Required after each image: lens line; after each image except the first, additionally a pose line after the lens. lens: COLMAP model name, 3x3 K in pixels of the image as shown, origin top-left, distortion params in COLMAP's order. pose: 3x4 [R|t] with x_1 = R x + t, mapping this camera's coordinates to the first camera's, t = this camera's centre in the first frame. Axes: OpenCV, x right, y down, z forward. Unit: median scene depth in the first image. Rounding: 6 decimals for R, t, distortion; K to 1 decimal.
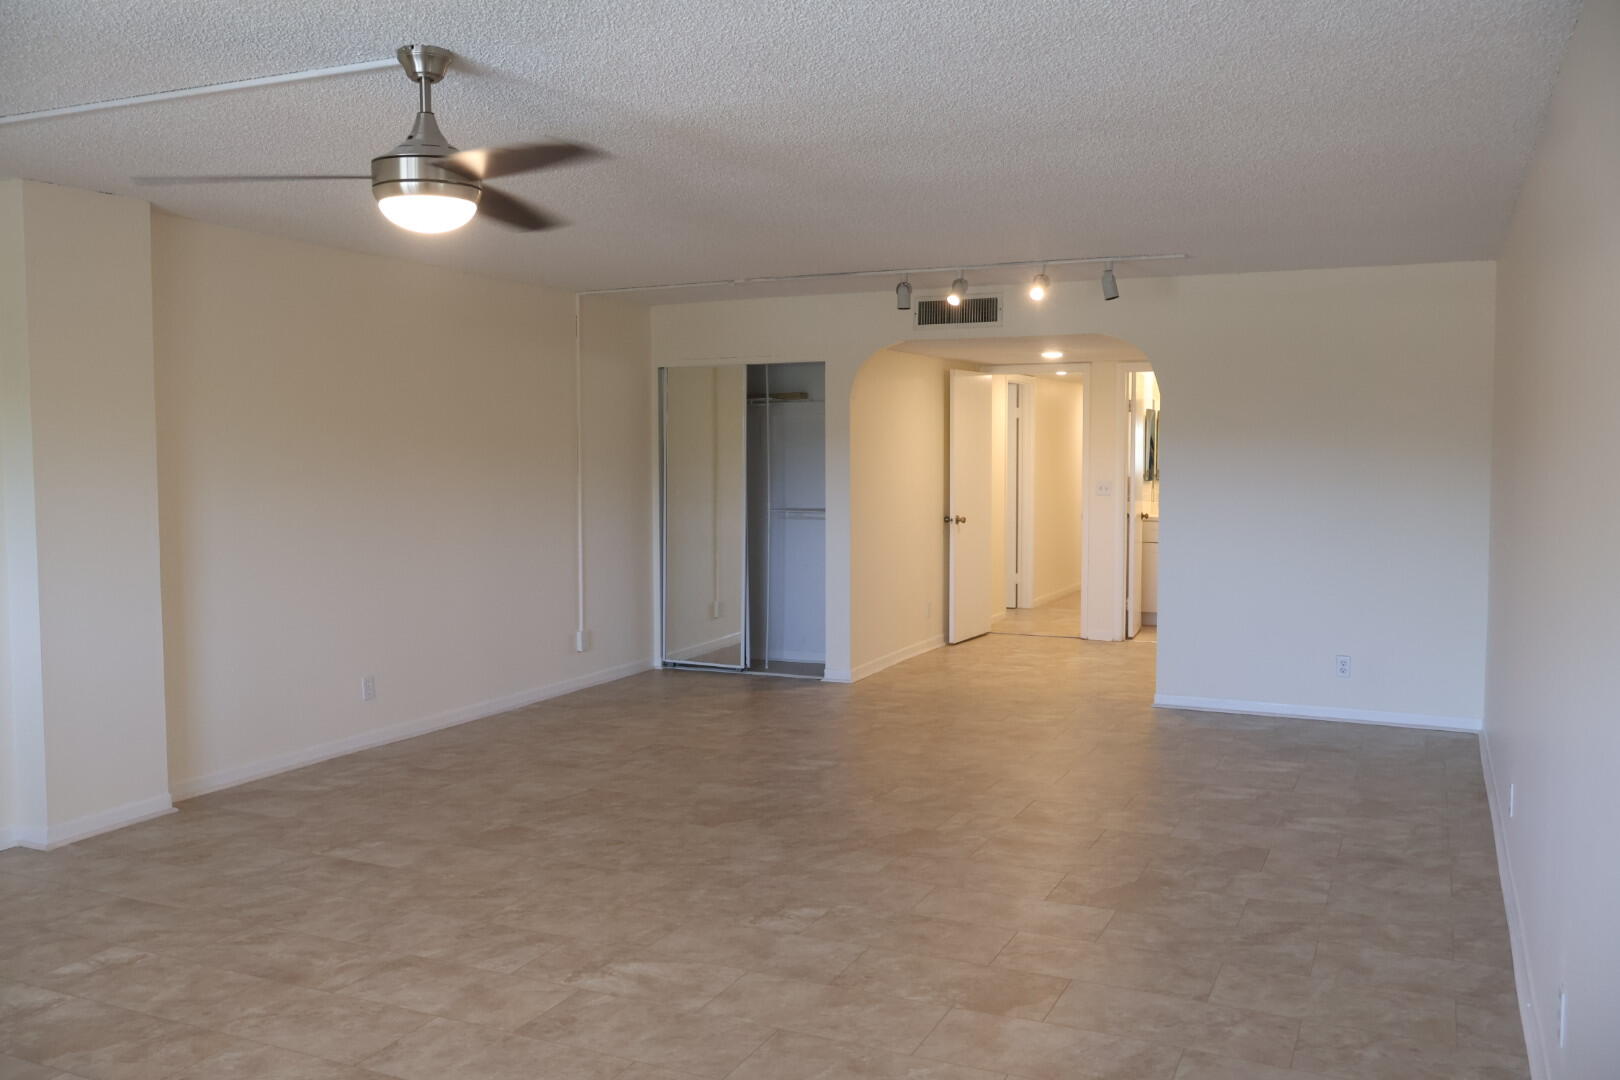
lens RADIAL K [[1342.3, 0, 810.0], [0, 1342.3, 540.0], [0, 0, 1]] dist [-0.004842, 0.007300]
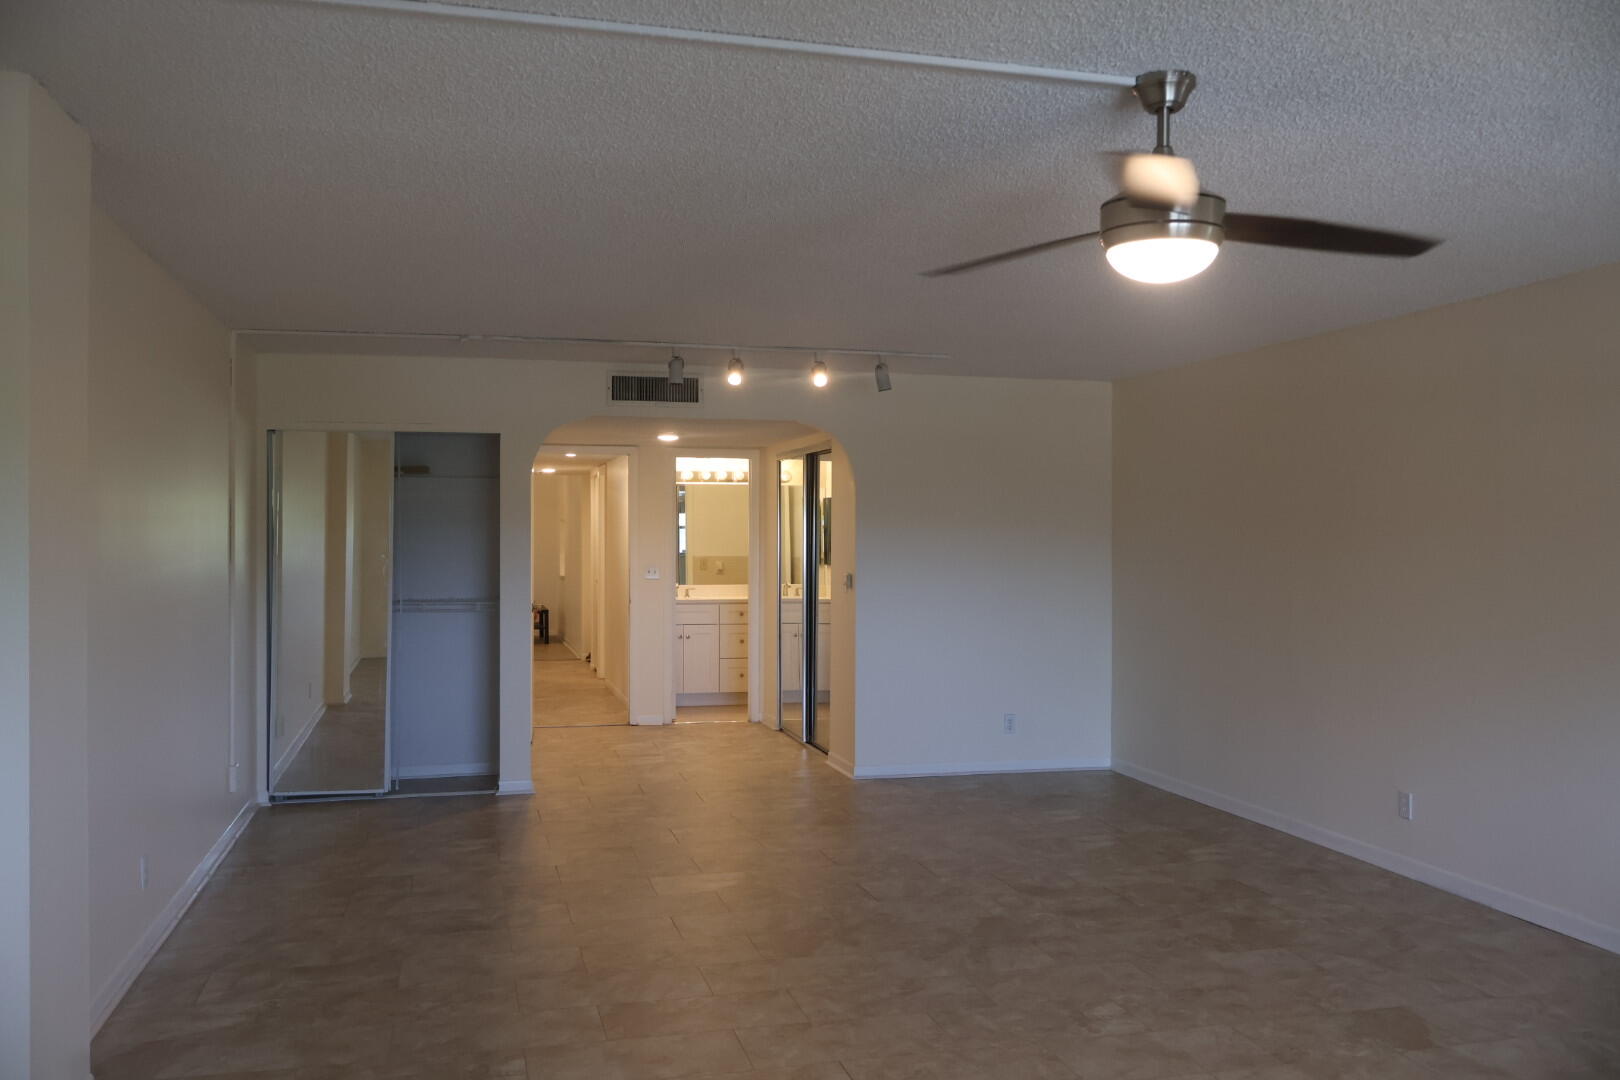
lens RADIAL K [[1342.3, 0, 810.0], [0, 1342.3, 540.0], [0, 0, 1]] dist [-0.004842, 0.007300]
pose [[0.778557, 0.000915, 0.627574, -0.669356], [0.038751, 0.998021, -0.049529, -0.017531], [-0.626377, 0.062880, 0.776980, 0.314907]]
